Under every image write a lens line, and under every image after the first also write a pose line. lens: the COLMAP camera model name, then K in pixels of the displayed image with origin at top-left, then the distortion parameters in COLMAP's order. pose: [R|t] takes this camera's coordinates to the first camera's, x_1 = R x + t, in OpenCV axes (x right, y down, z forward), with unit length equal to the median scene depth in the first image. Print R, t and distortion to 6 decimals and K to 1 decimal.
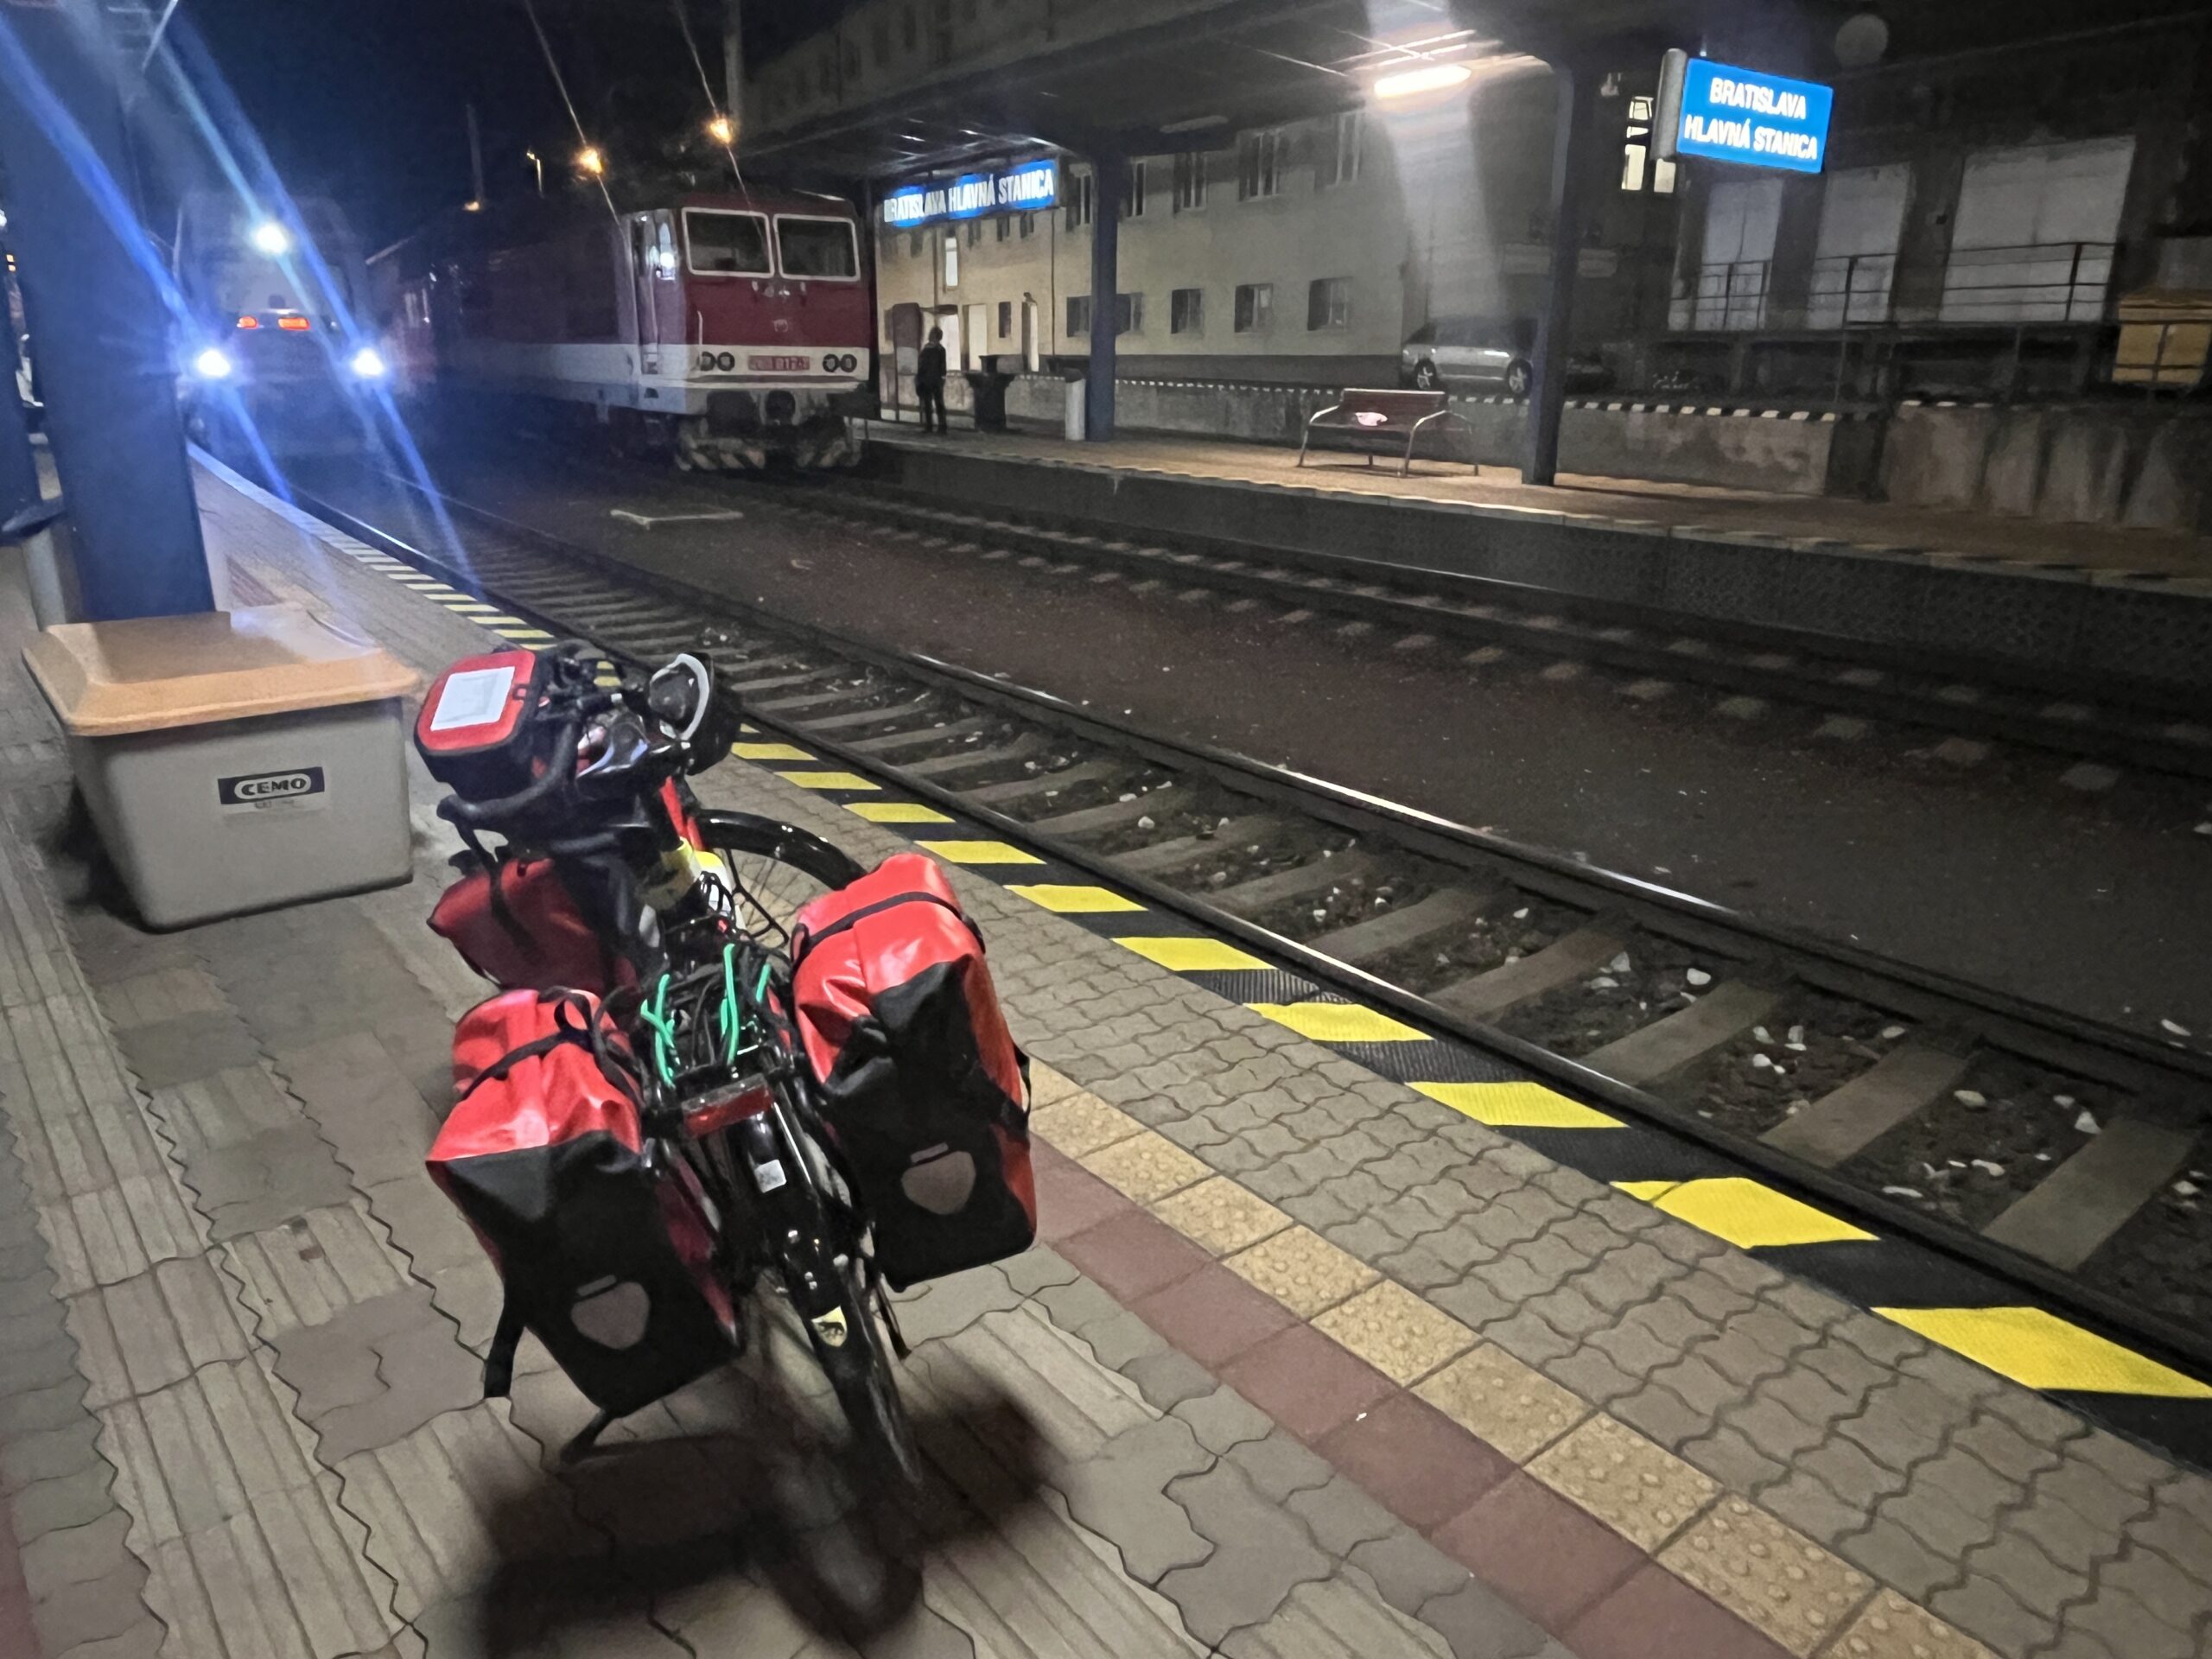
lens RADIAL K [[1457.1, 0, 1107.2], [0, 1457.1, 826.0], [0, 0, 1]] dist [-0.005595, -0.001346]
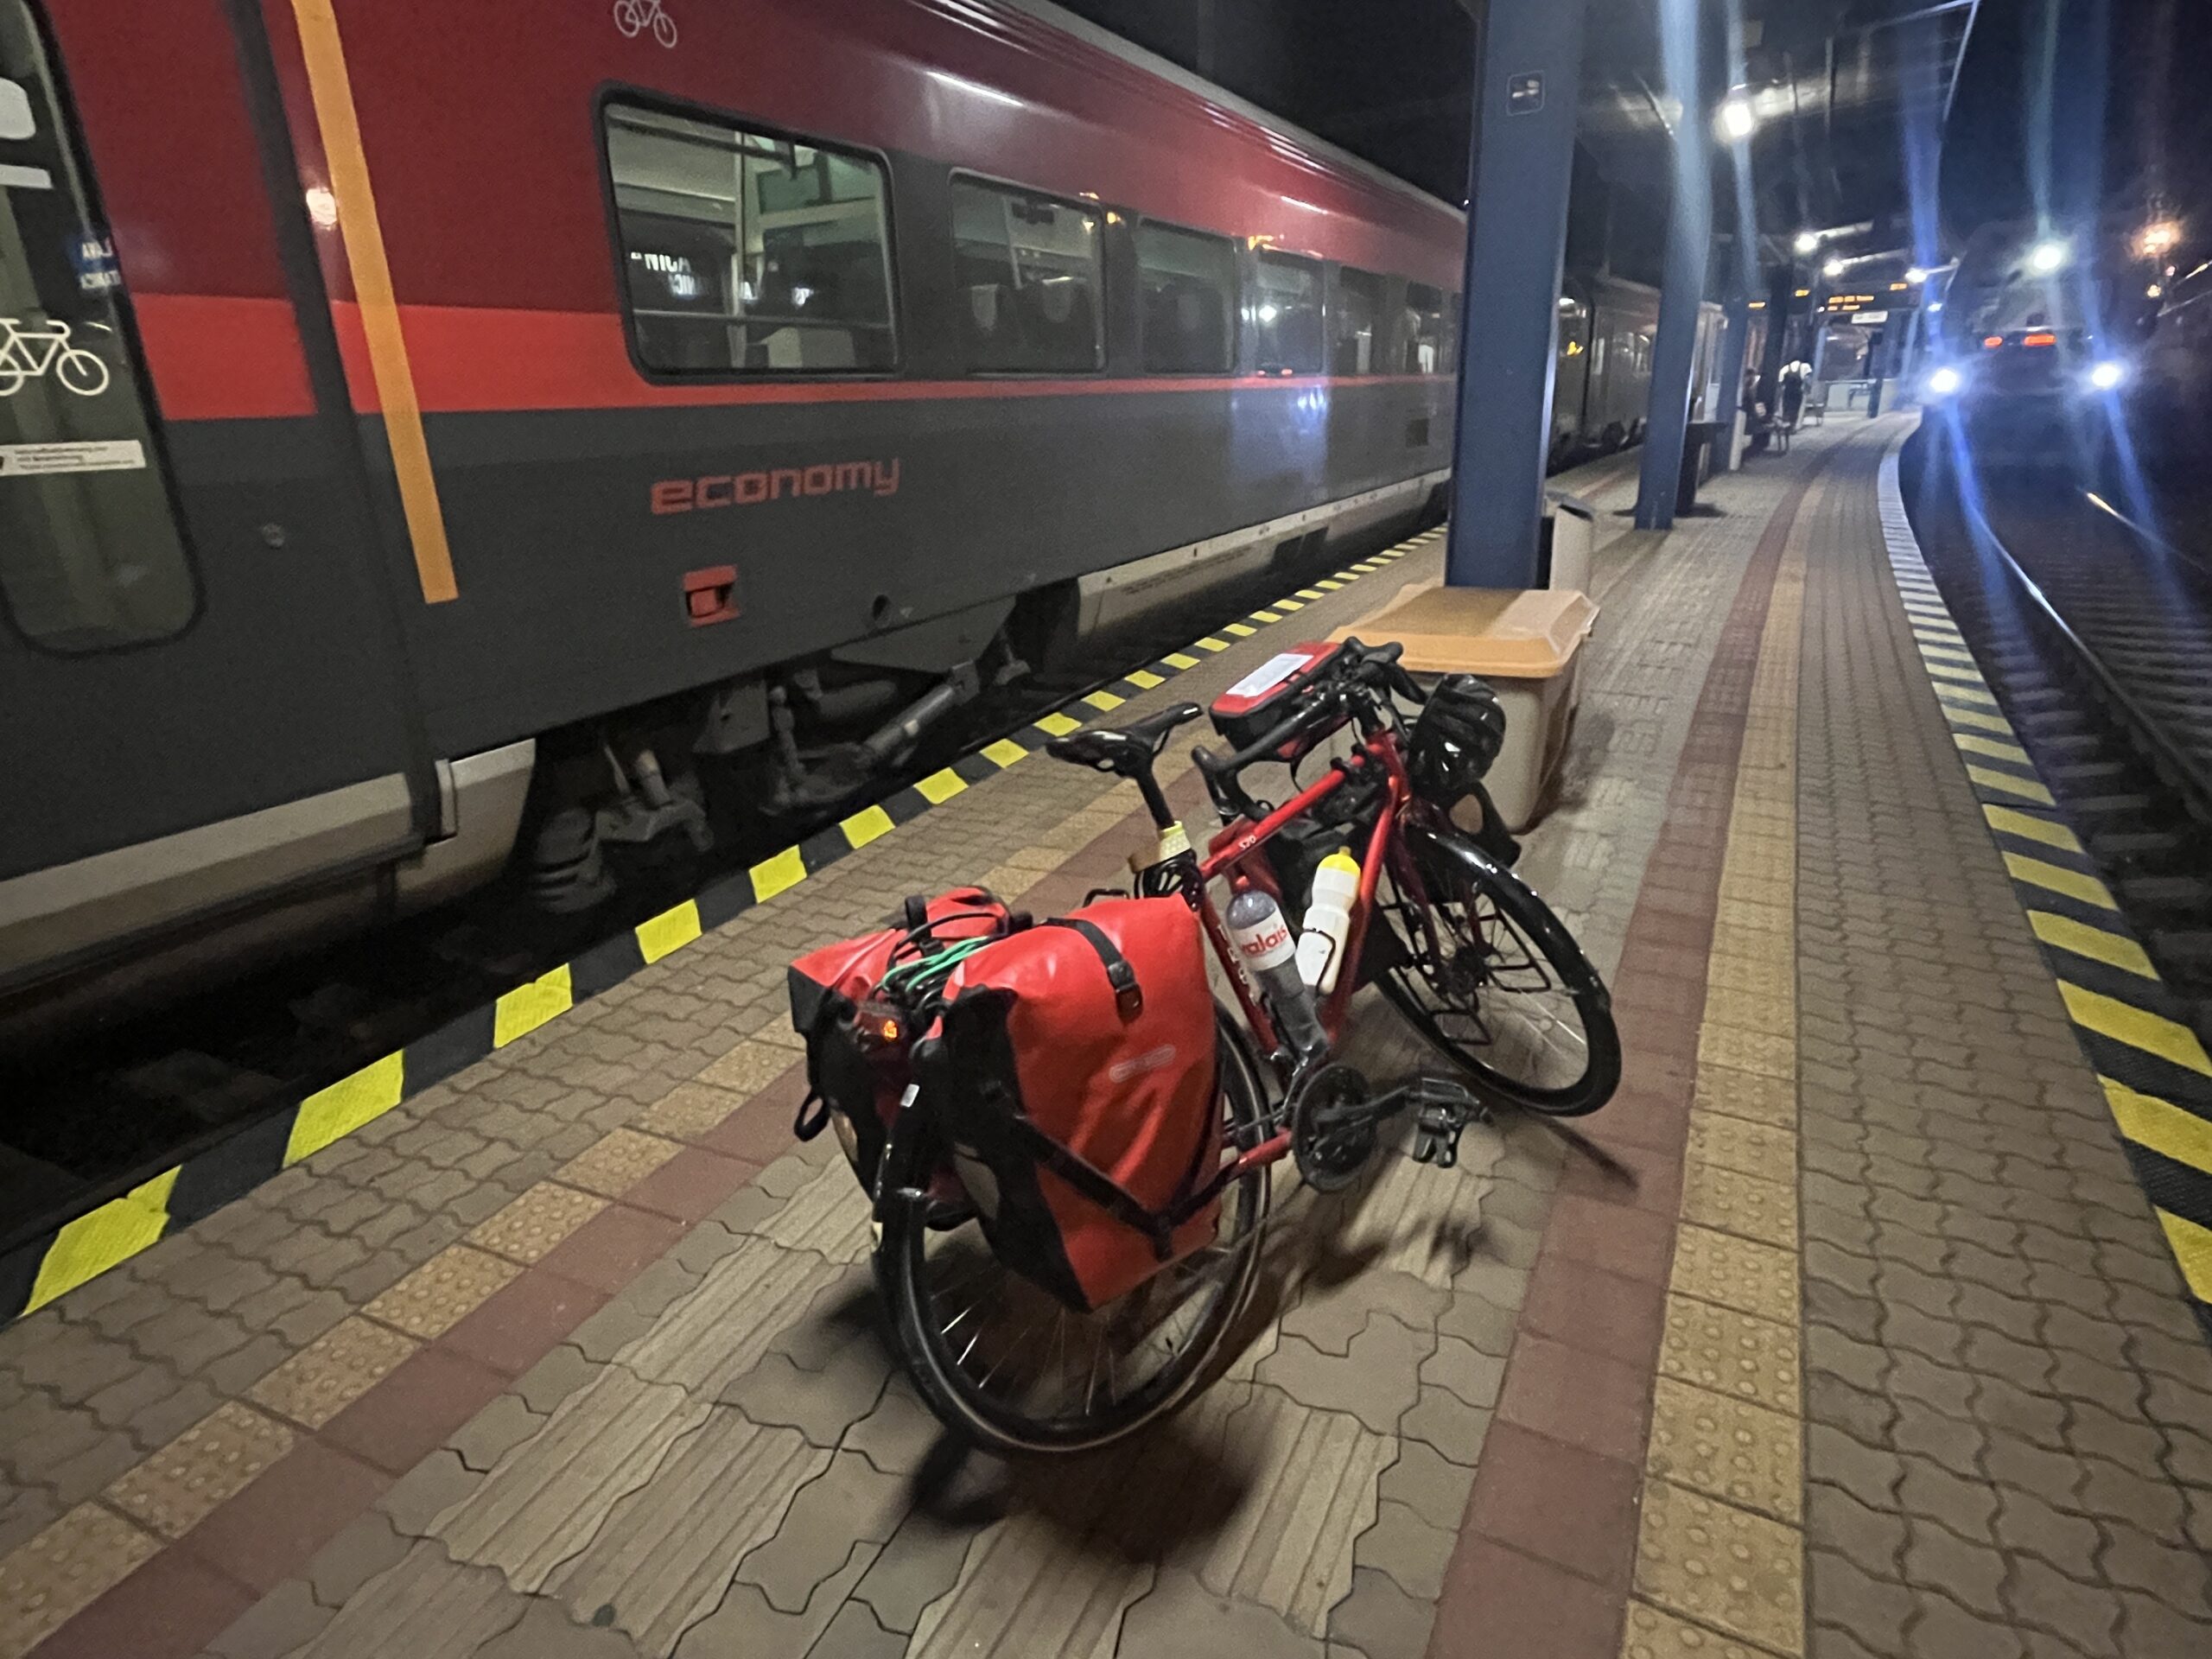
lens RADIAL K [[1229.2, 0, 1108.7], [0, 1229.2, 829.1], [0, 0, 1]] dist [-0.000062, 0.000356]
pose [[0.386137, 0.284821, -0.877368, 0.274680], [-0.249945, 0.947861, 0.197703, -0.083642], [0.887934, 0.142953, 0.437194, 0.295794]]
